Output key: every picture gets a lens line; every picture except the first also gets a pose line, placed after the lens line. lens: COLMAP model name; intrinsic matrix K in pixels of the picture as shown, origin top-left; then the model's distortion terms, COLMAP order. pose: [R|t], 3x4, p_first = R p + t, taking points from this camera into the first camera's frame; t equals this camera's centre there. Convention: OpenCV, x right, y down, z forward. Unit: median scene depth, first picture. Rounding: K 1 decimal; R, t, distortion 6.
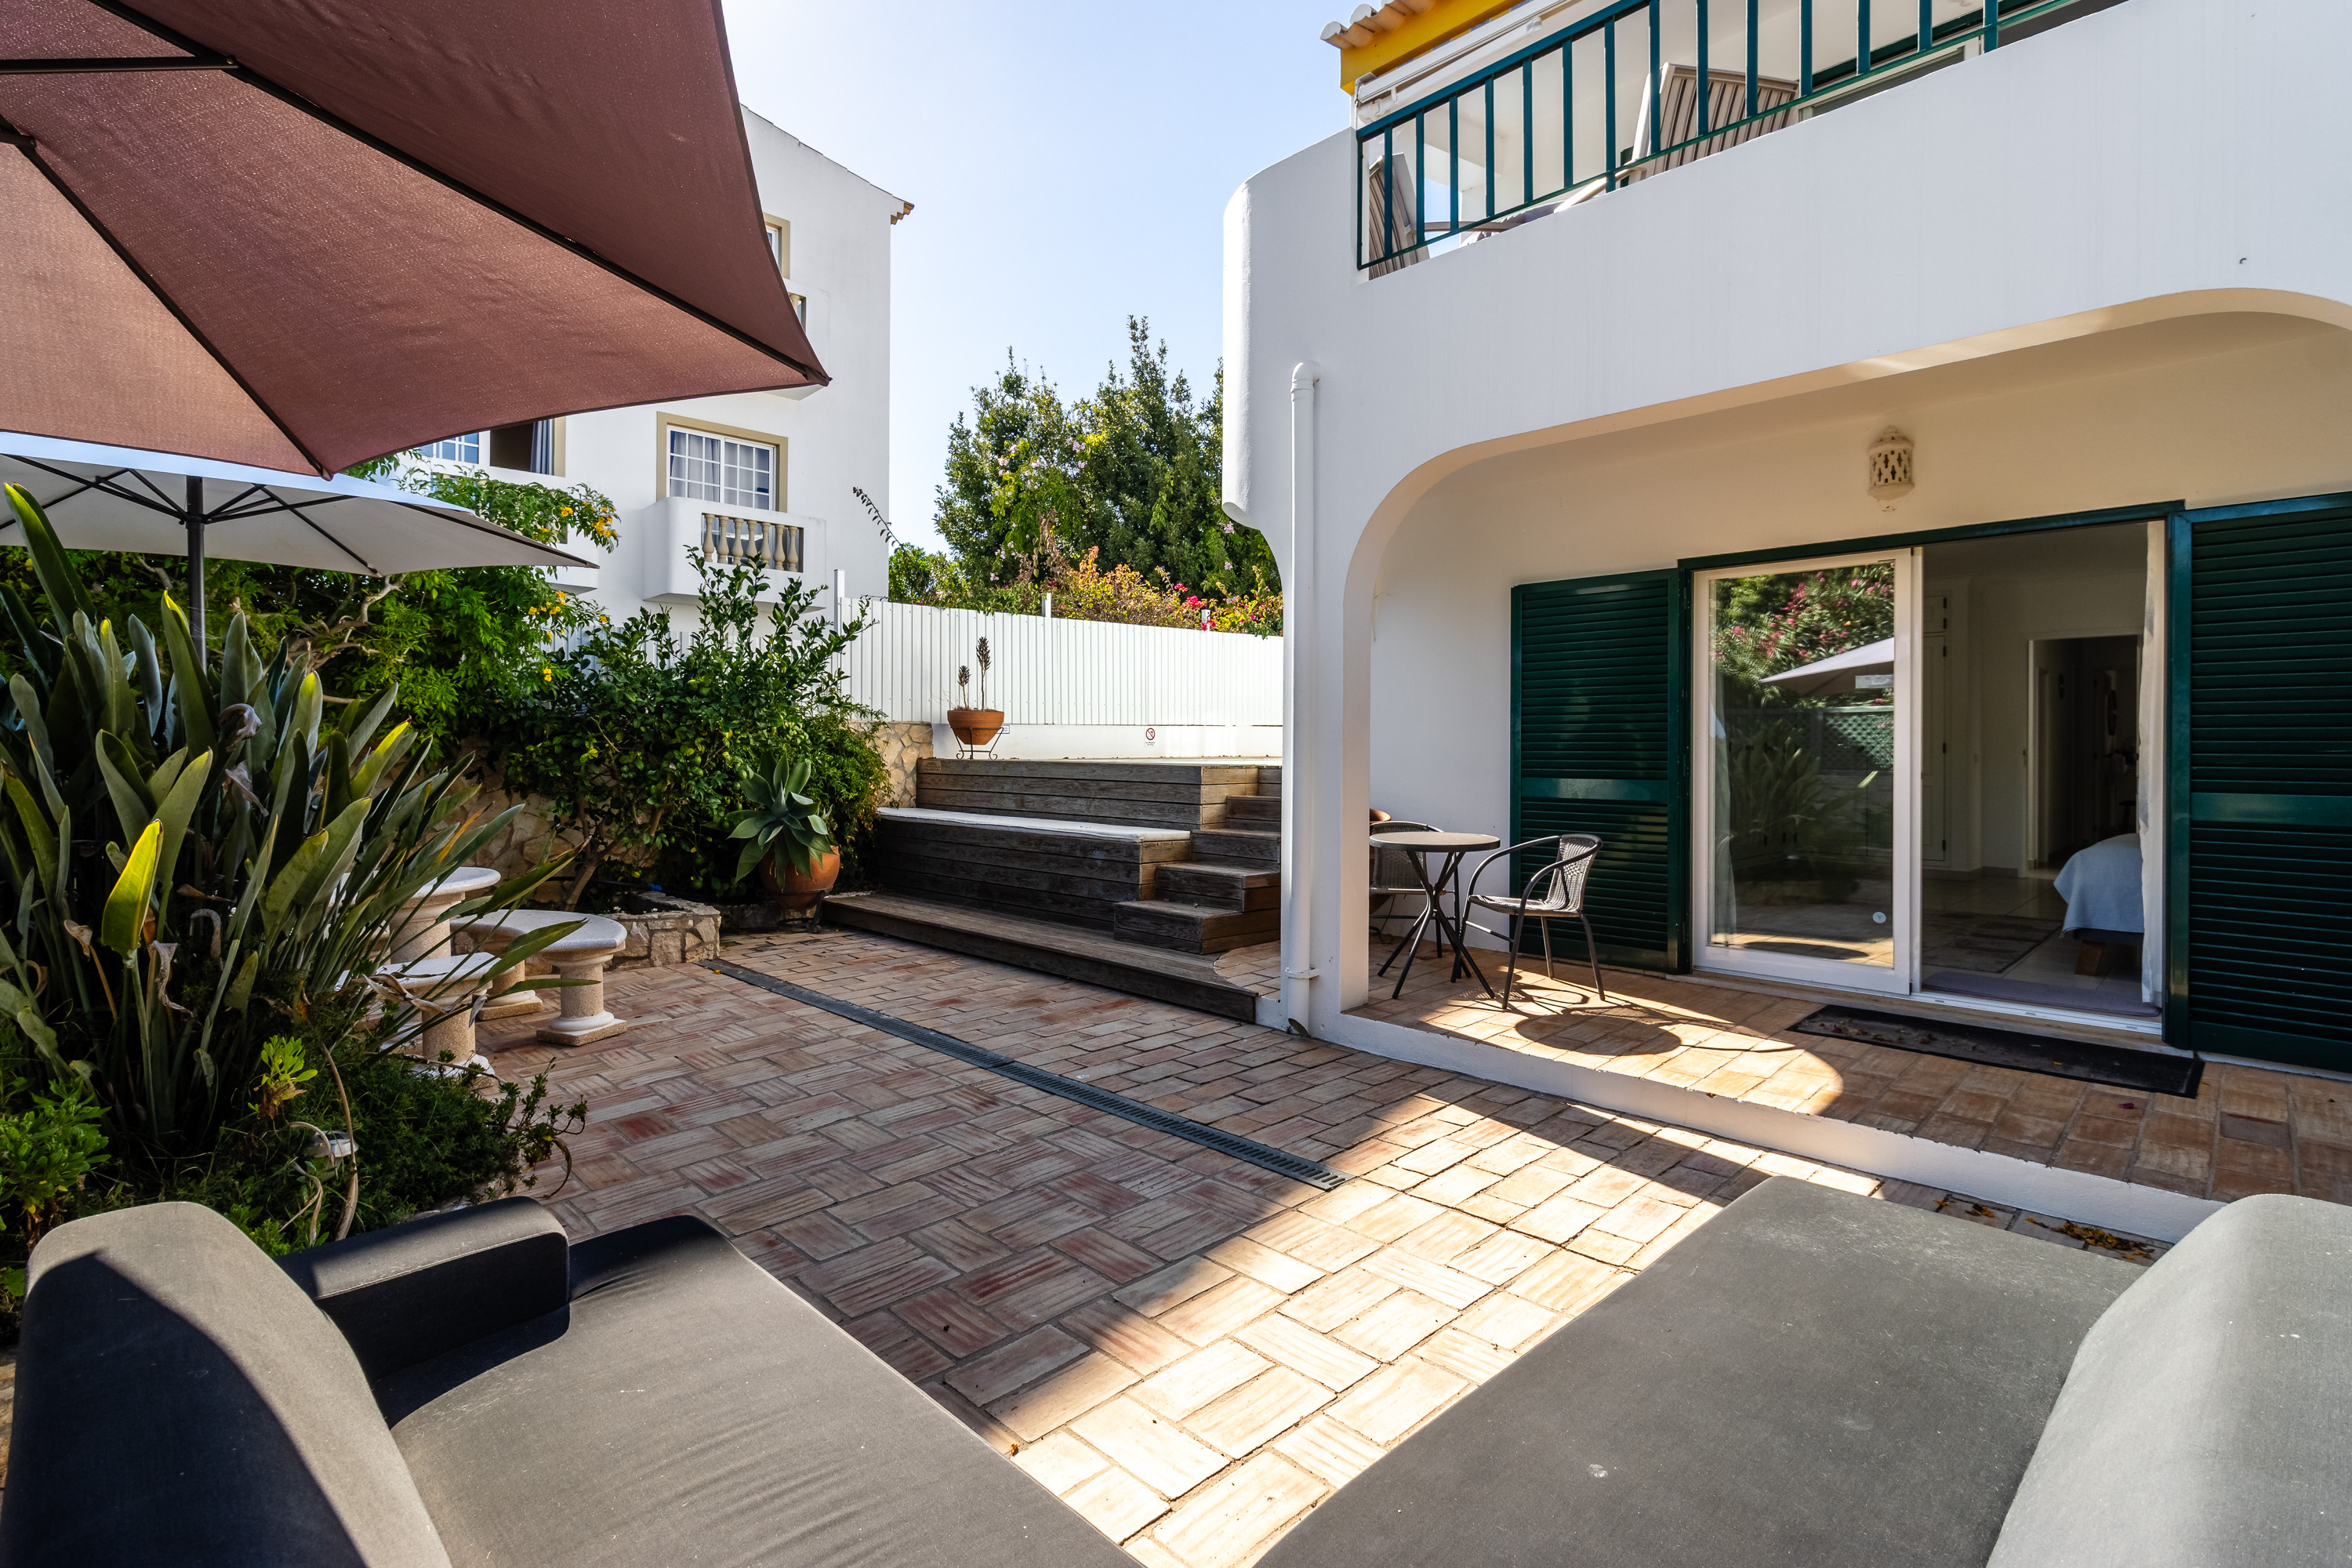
lens RADIAL K [[1084.0, 0, 1146.0], [0, 1084.0, 735.7], [0, 0, 1]] dist [0.002303, -0.000094]
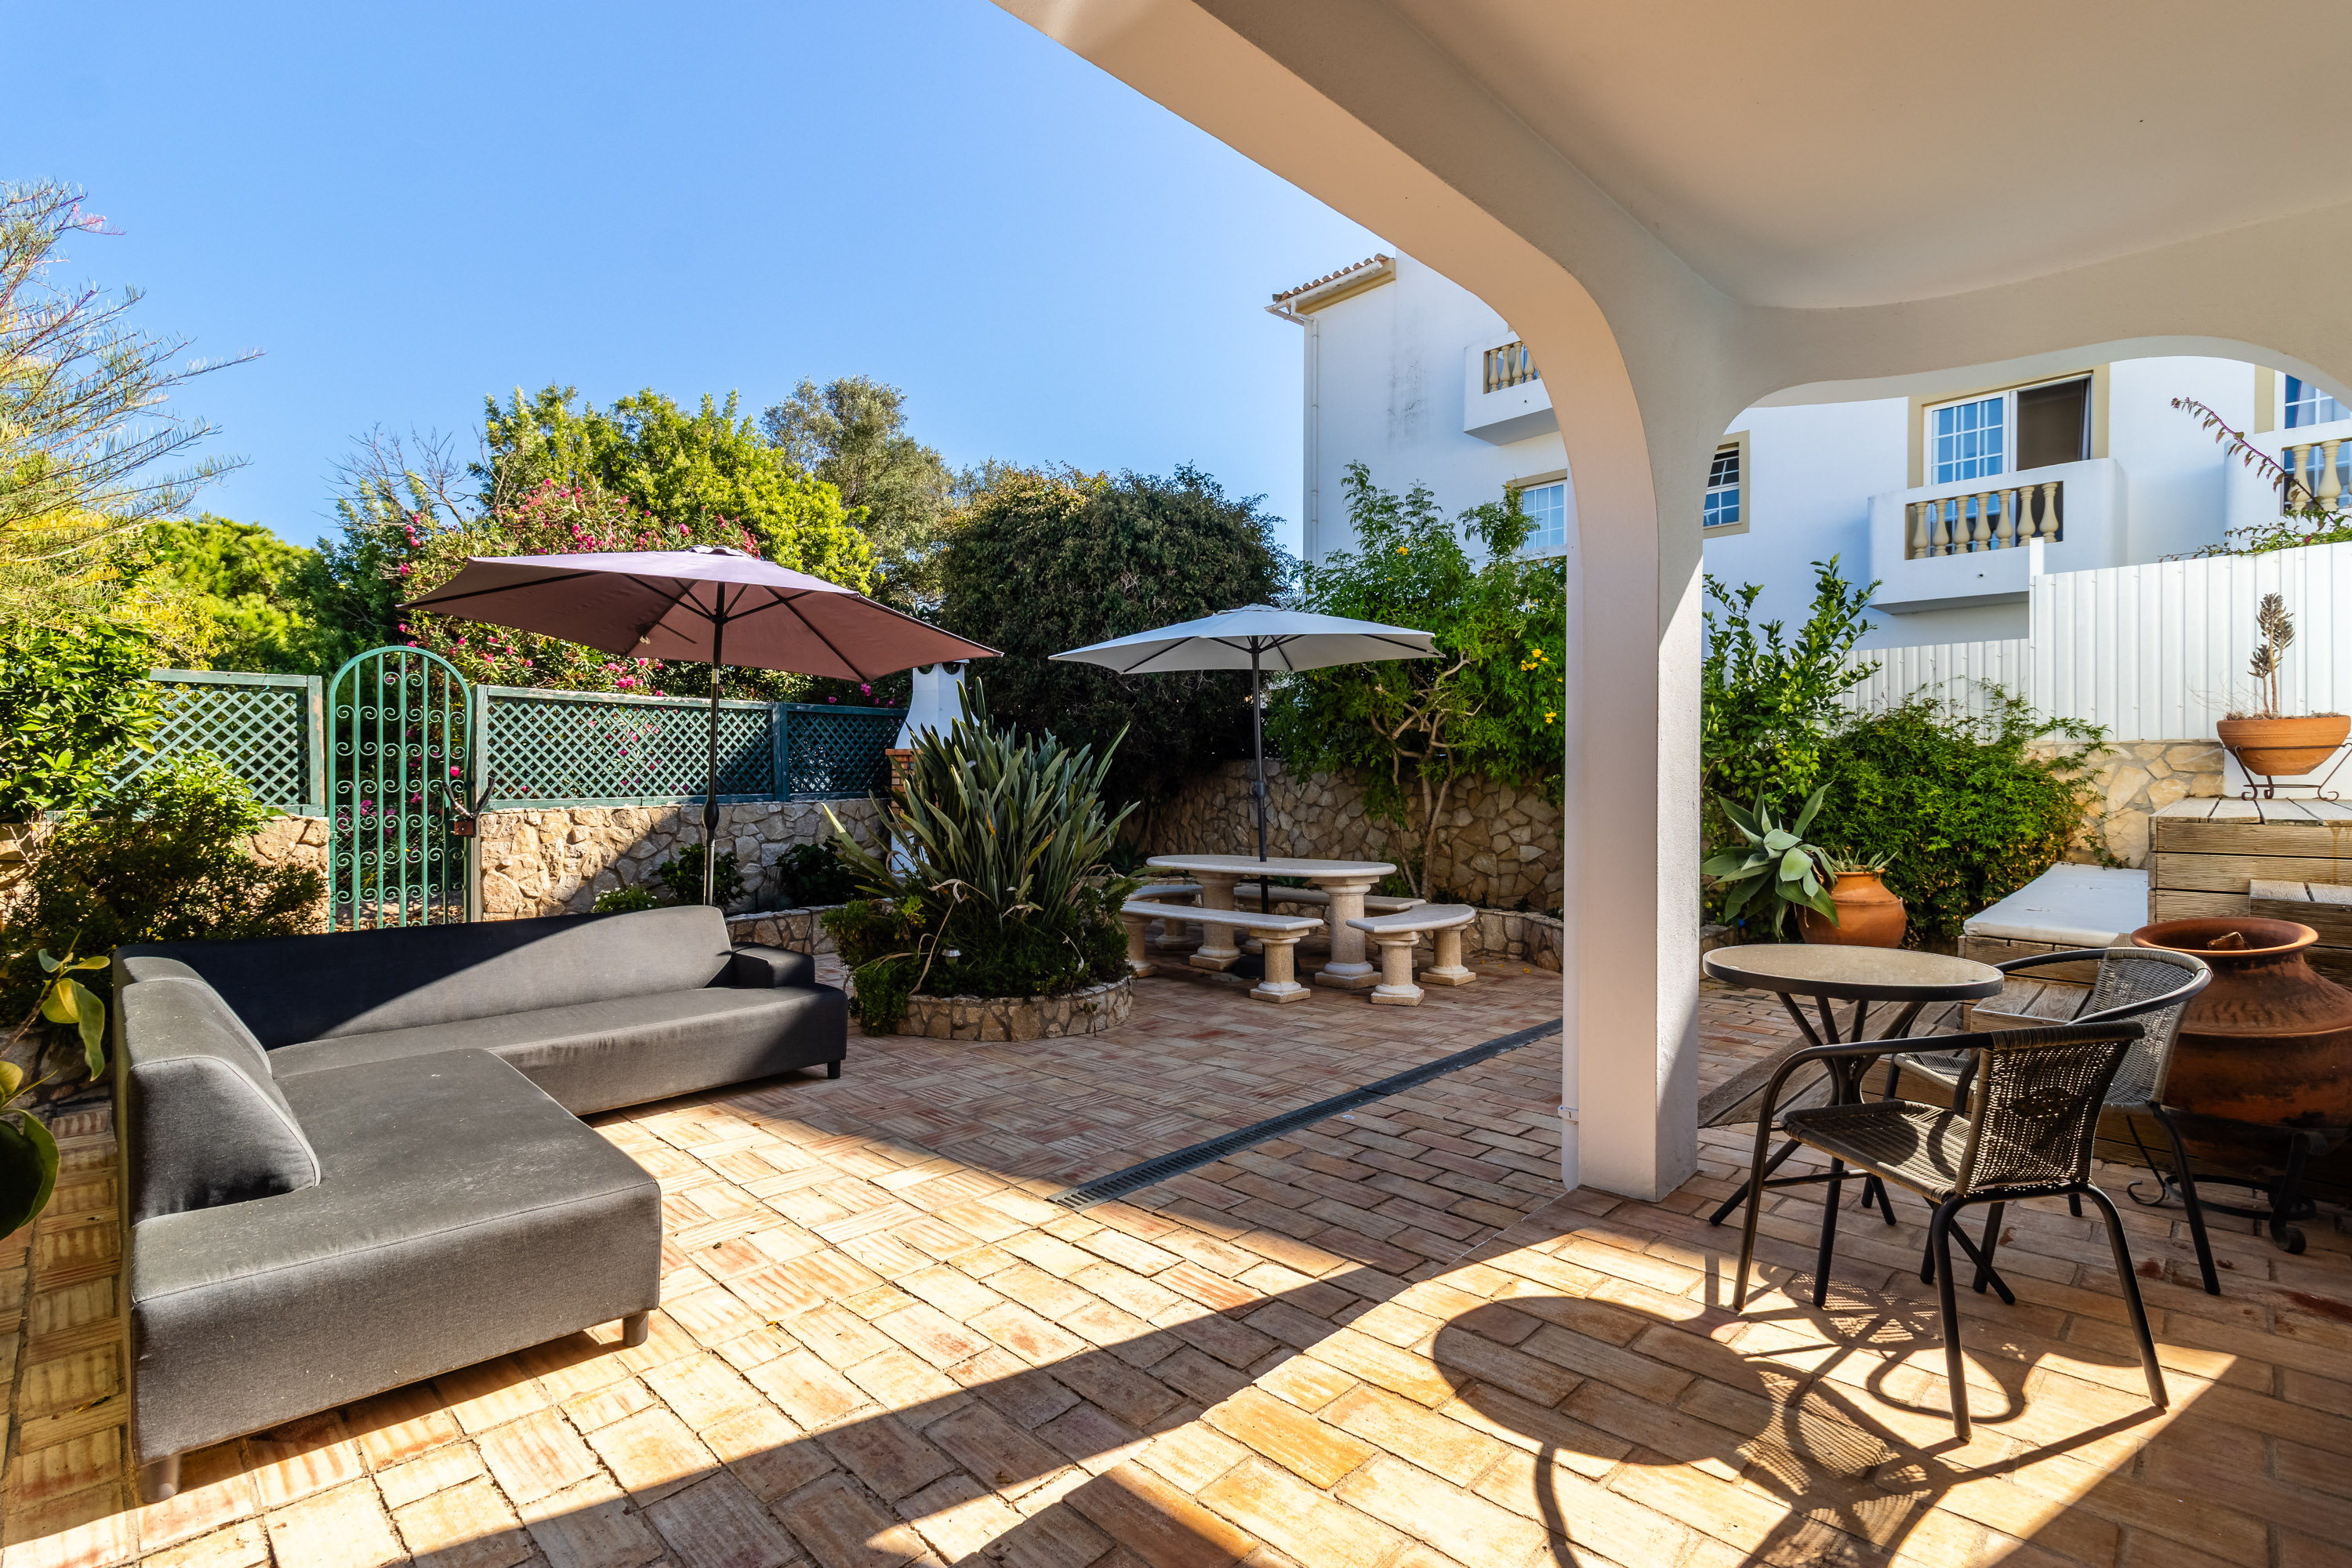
lens RADIAL K [[1084.0, 0, 1160.2], [0, 1084.0, 784.6], [0, 0, 1]] dist [0.002303, -0.000094]
pose [[0.030421, 0.007498, -0.999509, 1.035393], [0.008875, 0.999930, 0.007771, 0.007794], [0.999498, -0.009107, 0.030352, 0.917188]]
